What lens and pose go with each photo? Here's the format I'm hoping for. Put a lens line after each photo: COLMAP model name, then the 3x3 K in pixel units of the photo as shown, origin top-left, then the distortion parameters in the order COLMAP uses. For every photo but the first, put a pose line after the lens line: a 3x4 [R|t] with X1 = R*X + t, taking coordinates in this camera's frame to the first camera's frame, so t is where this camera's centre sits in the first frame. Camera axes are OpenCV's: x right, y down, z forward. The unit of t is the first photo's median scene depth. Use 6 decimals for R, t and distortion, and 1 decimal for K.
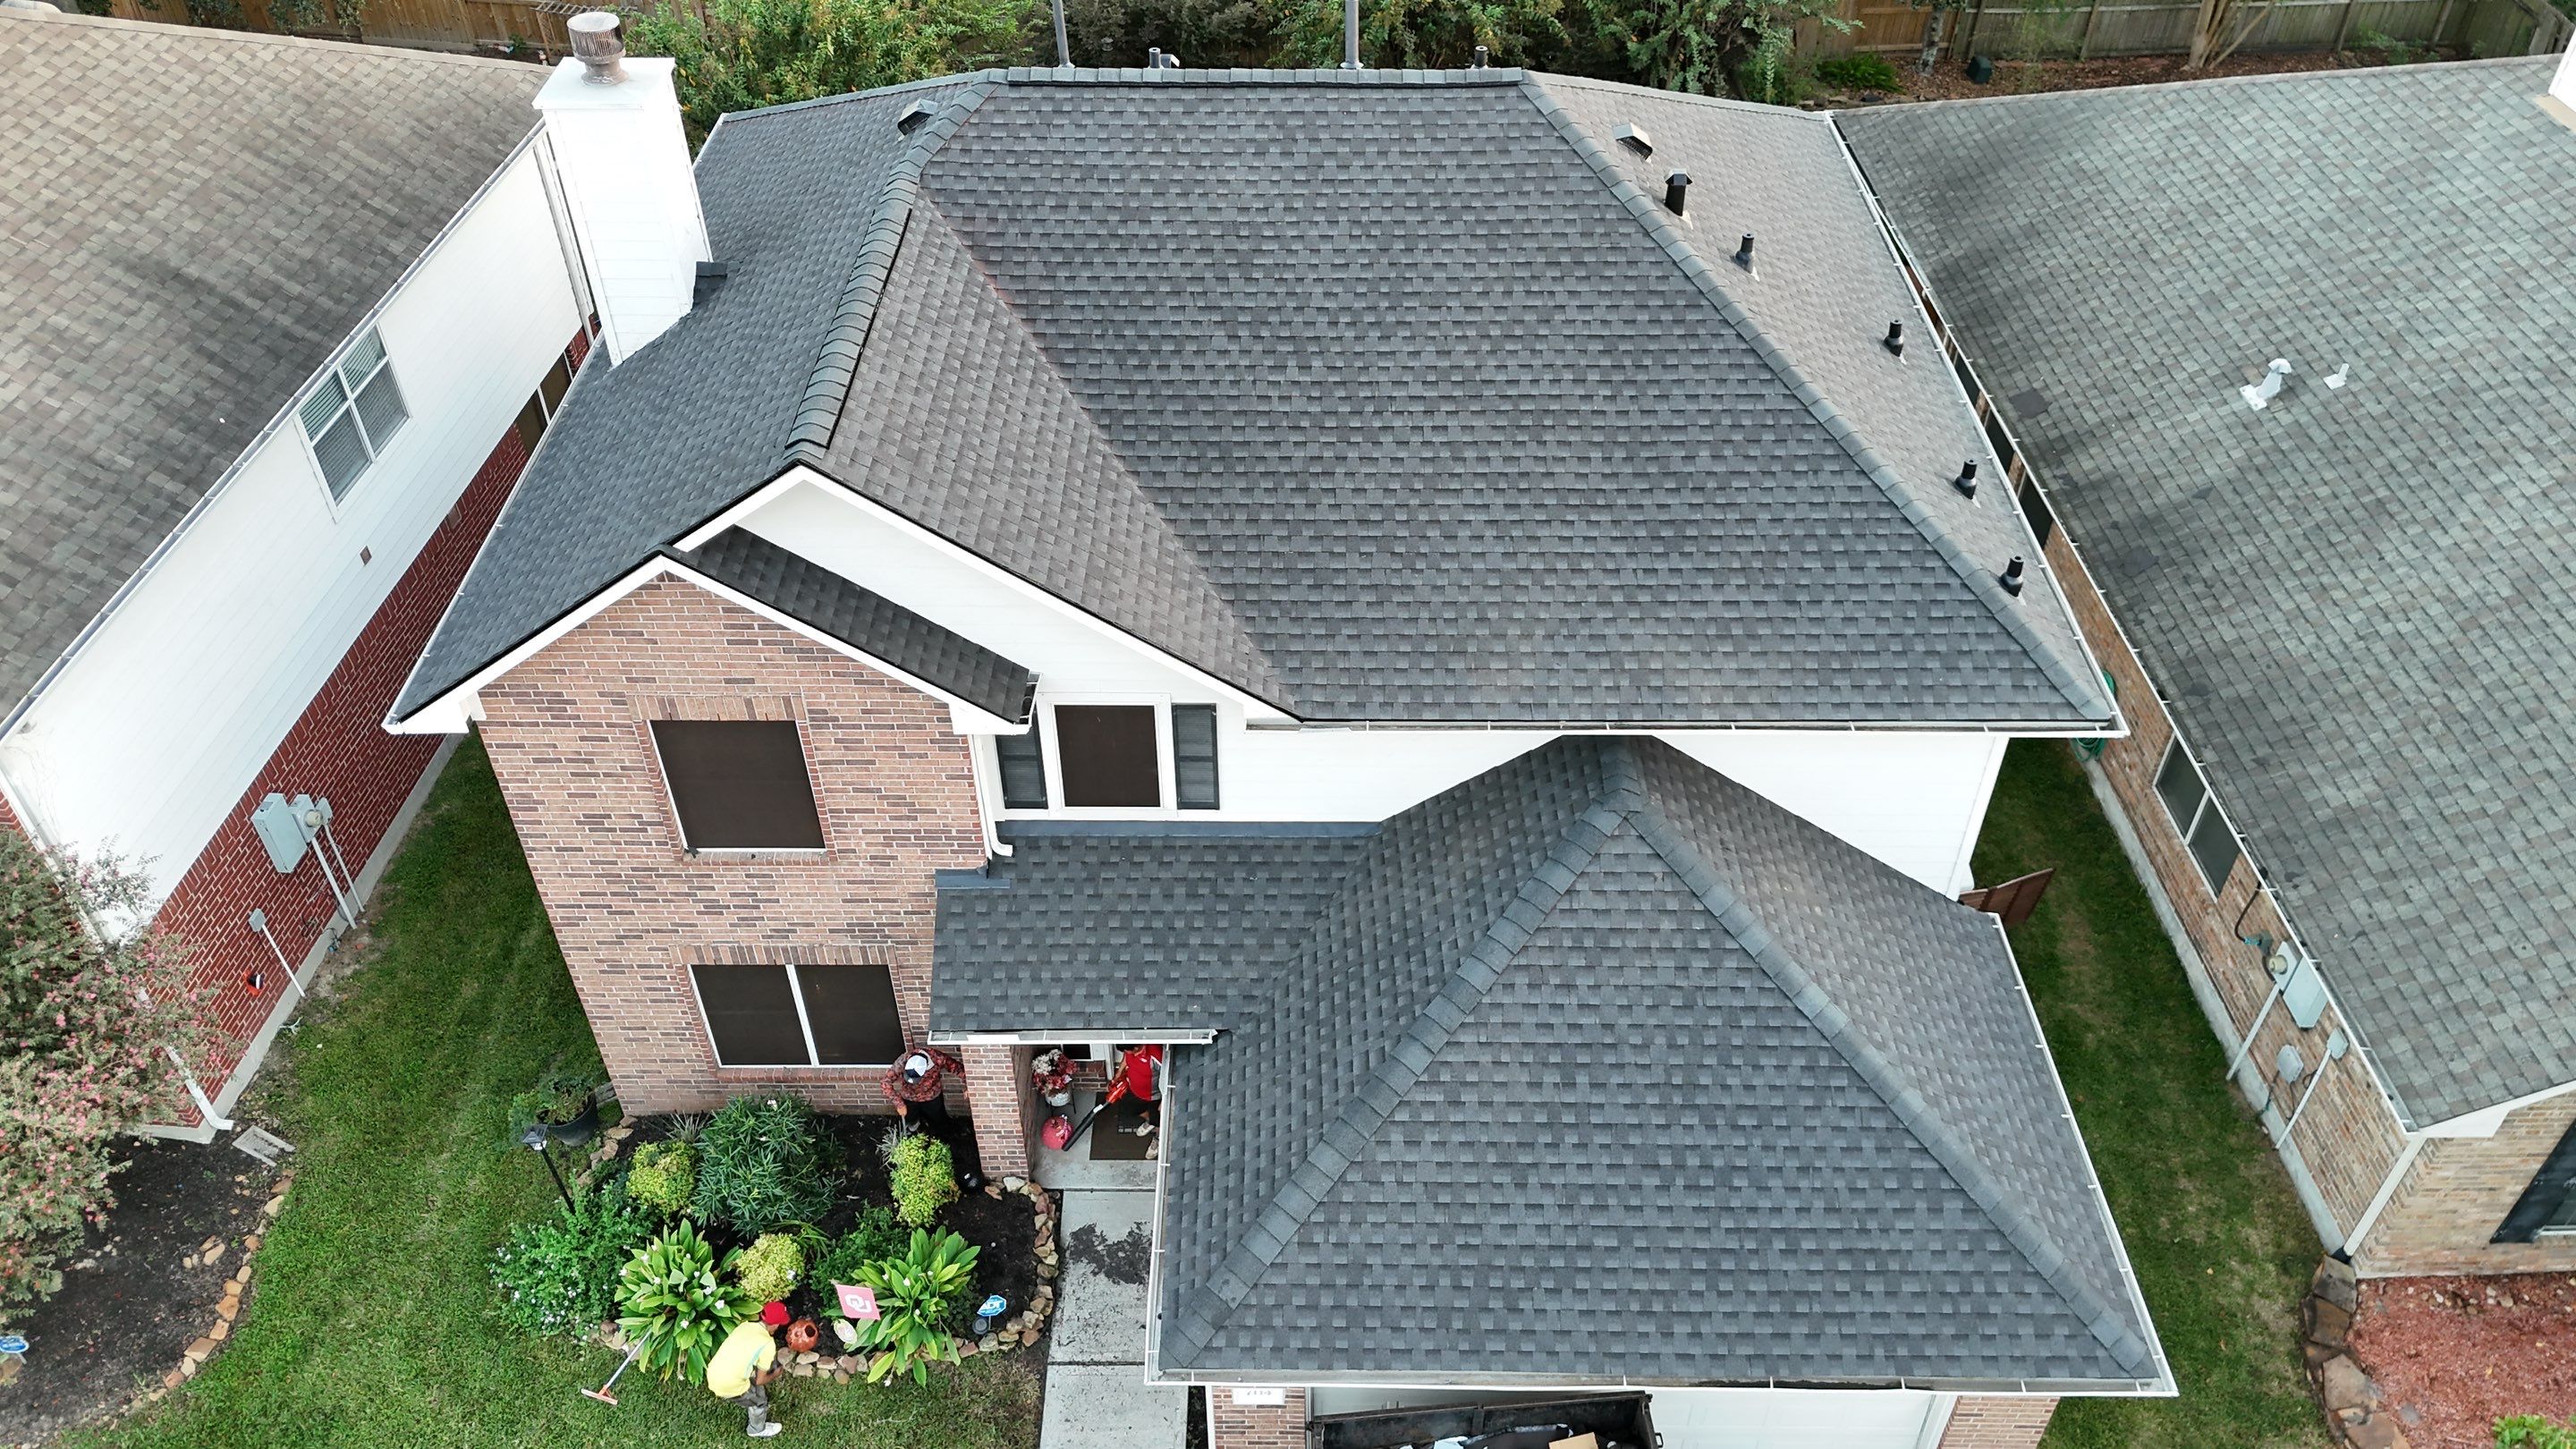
lens RADIAL K [[1894.2, 0, 1287.3], [0, 1894.2, 727.5], [0, 0, 1]] dist [0.084541, -0.085450]
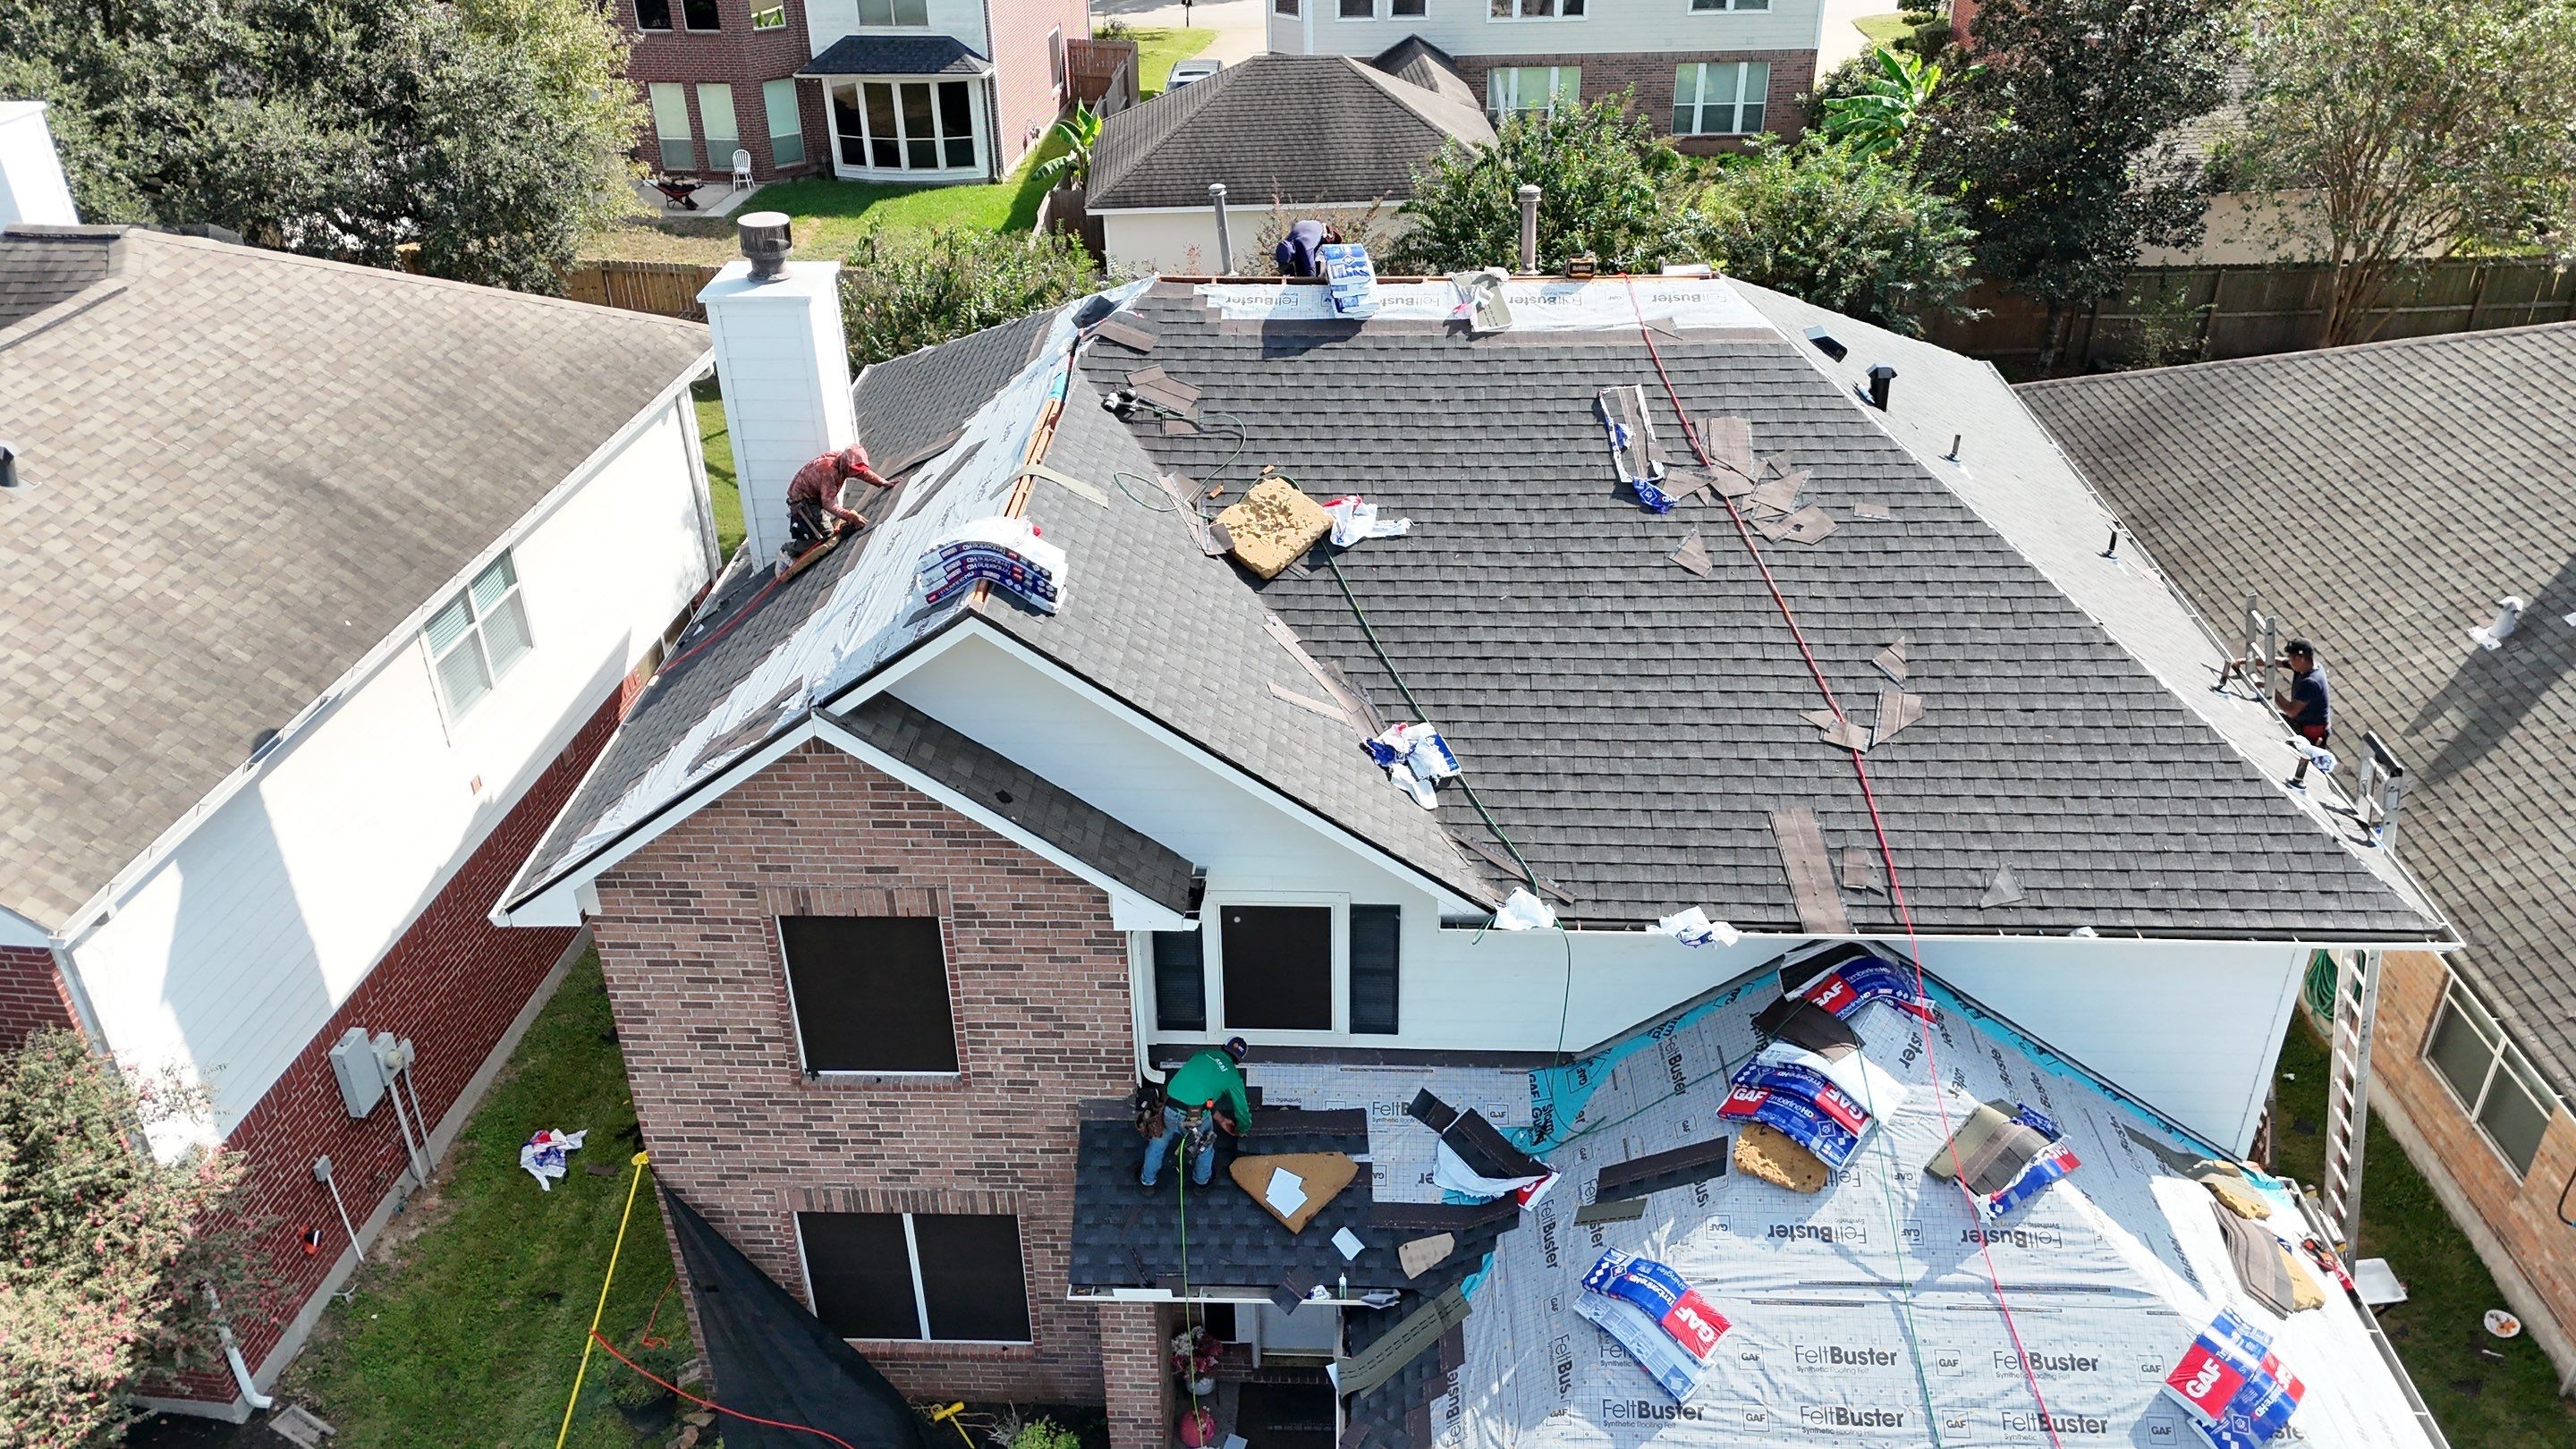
lens RADIAL K [[1894.2, 0, 1292.4], [0, 1894.2, 724.6], [0, 0, 1]] dist [0.084541, -0.085450]
pose [[0.999450, 0.006656, -0.032476, -0.057370], [-0.012617, 0.982286, -0.186963, 0.067723], [0.030657, 0.187270, 0.981830, 0.095666]]
